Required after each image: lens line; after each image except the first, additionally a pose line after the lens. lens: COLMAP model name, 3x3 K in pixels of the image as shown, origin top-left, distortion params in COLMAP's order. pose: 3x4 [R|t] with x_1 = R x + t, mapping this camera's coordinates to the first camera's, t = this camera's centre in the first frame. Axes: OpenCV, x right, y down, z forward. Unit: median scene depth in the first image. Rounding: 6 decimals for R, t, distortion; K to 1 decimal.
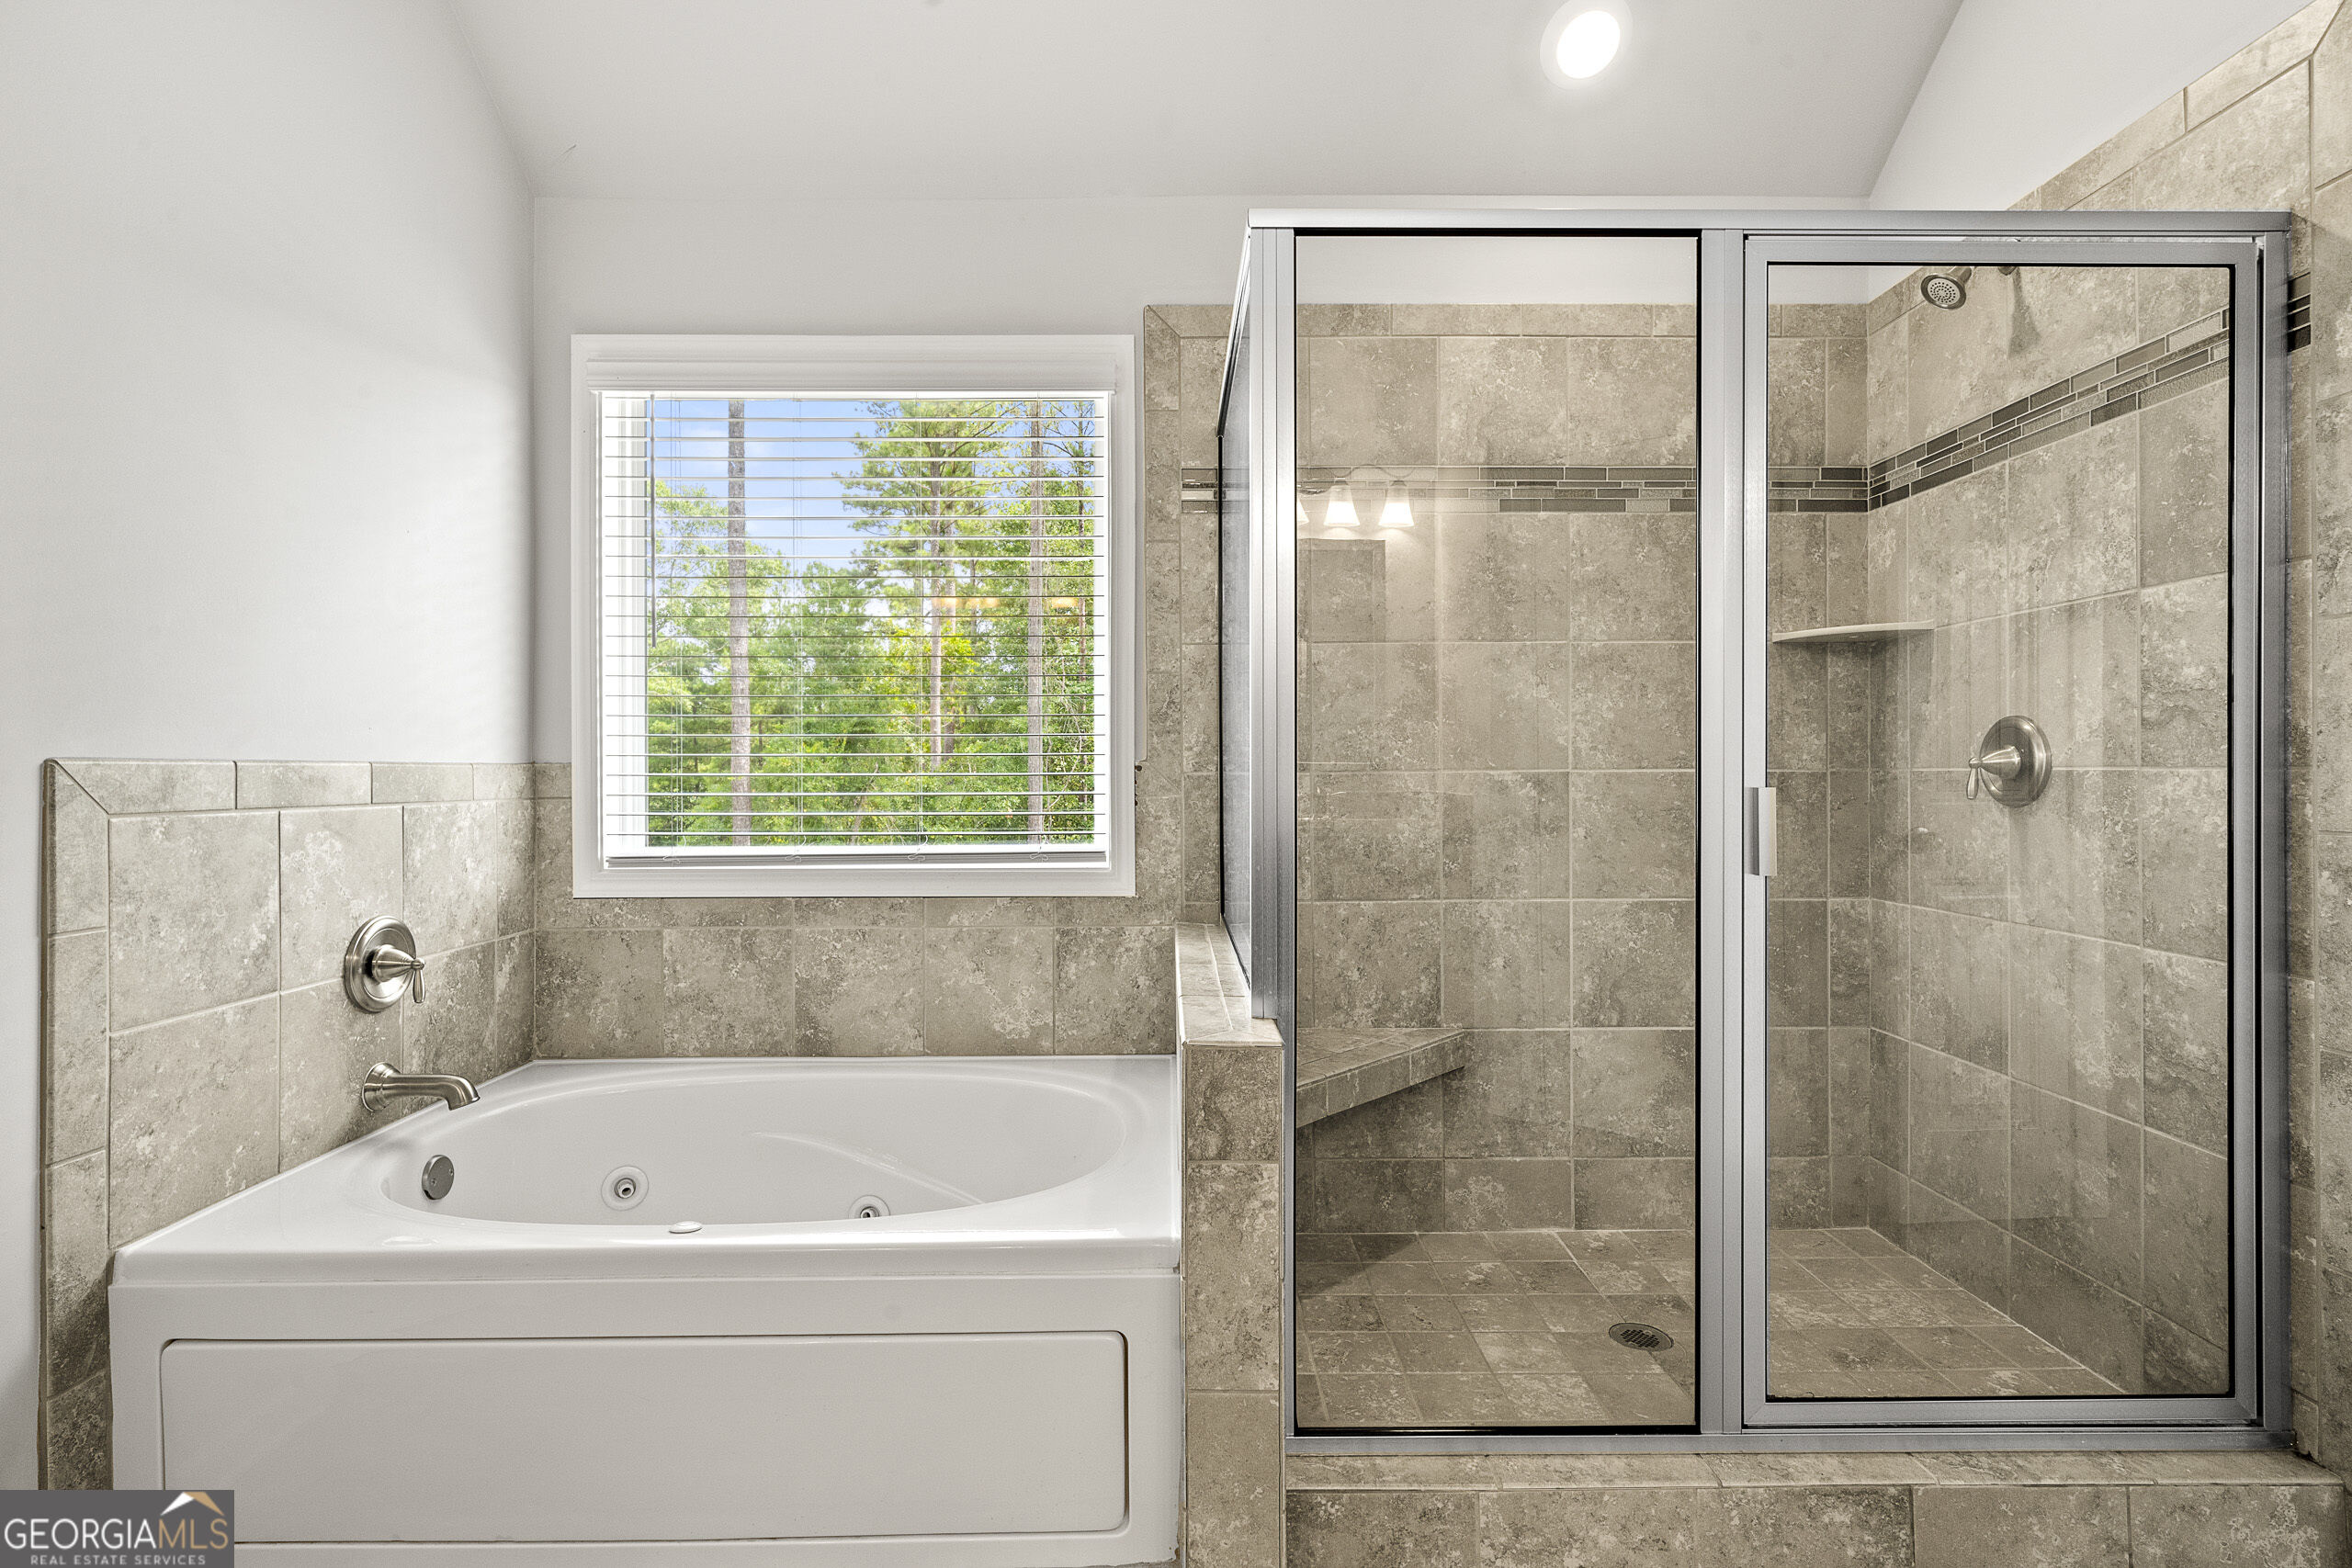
lens RADIAL K [[1154.3, 0, 1175.3], [0, 1154.3, 771.3], [0, 0, 1]] dist [0.001423, 0.000345]
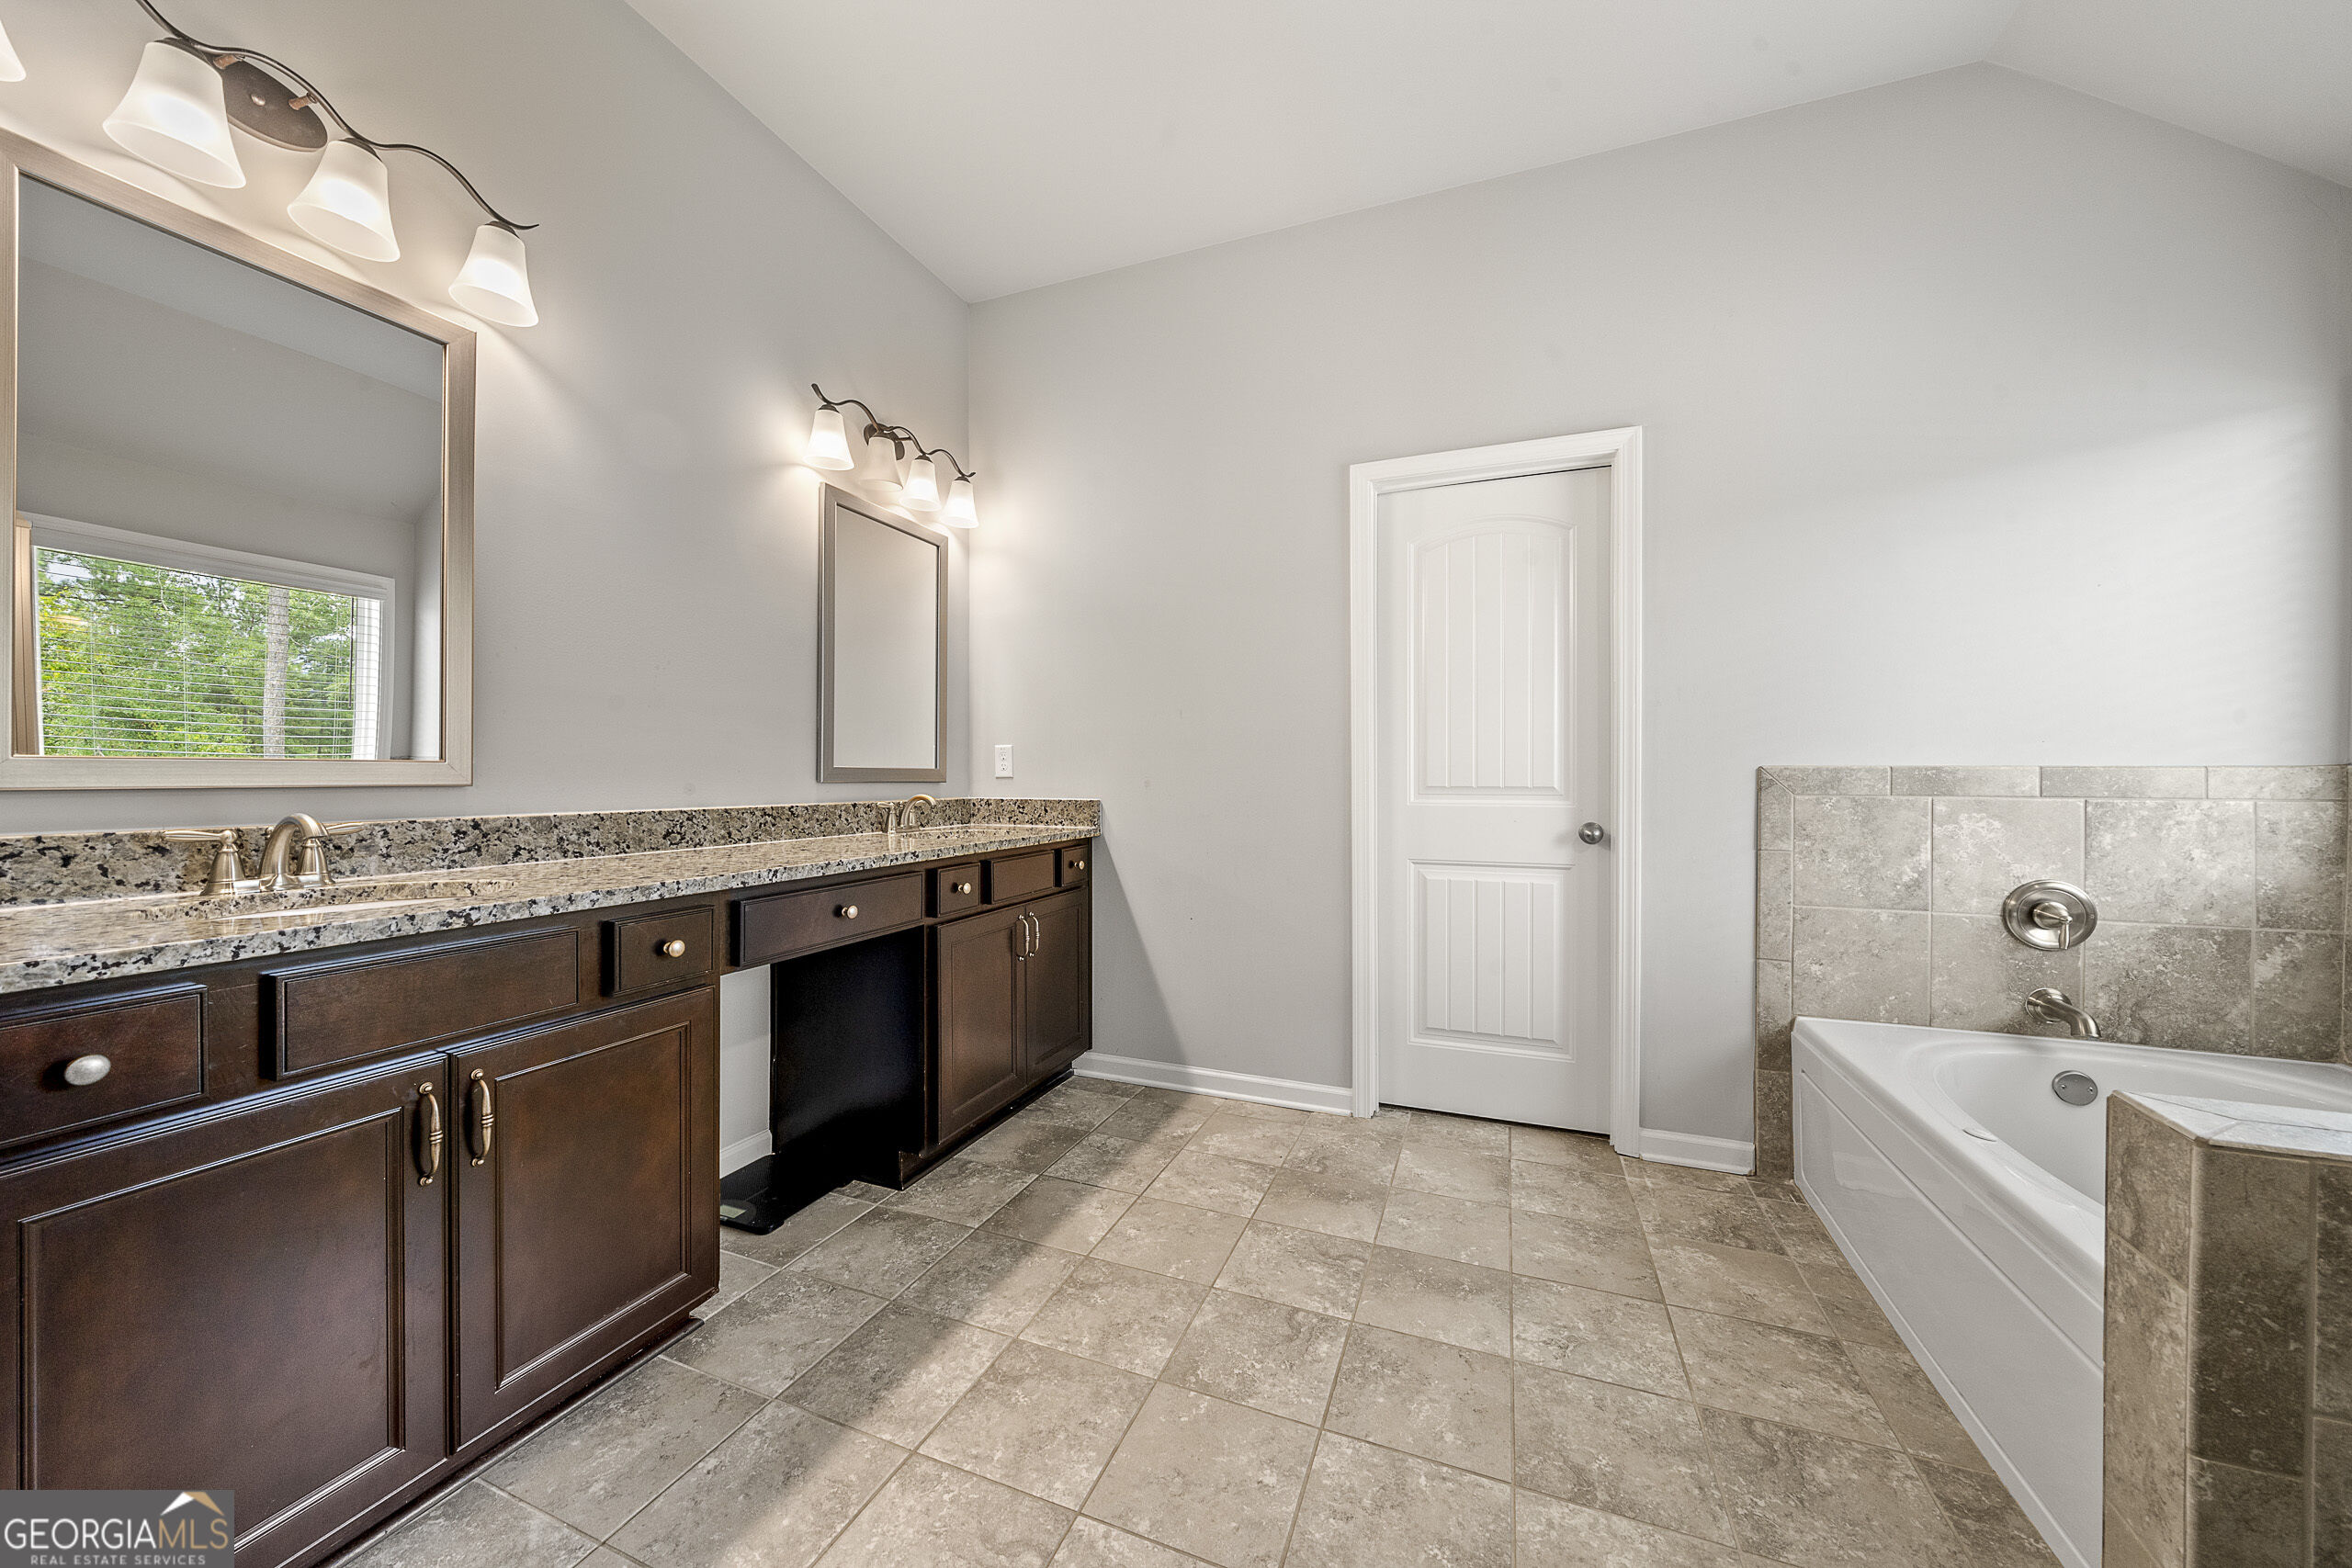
lens RADIAL K [[819.6, 0, 1174.4], [0, 819.6, 777.9], [0, 0, 1]] dist [0.001510, 0.000064]
pose [[-0.376553, 0.006886, -0.926369, 0.602129], [-0.001727, 0.999965, 0.008135, -0.000220], [0.926393, 0.004663, -0.376528, 0.422684]]
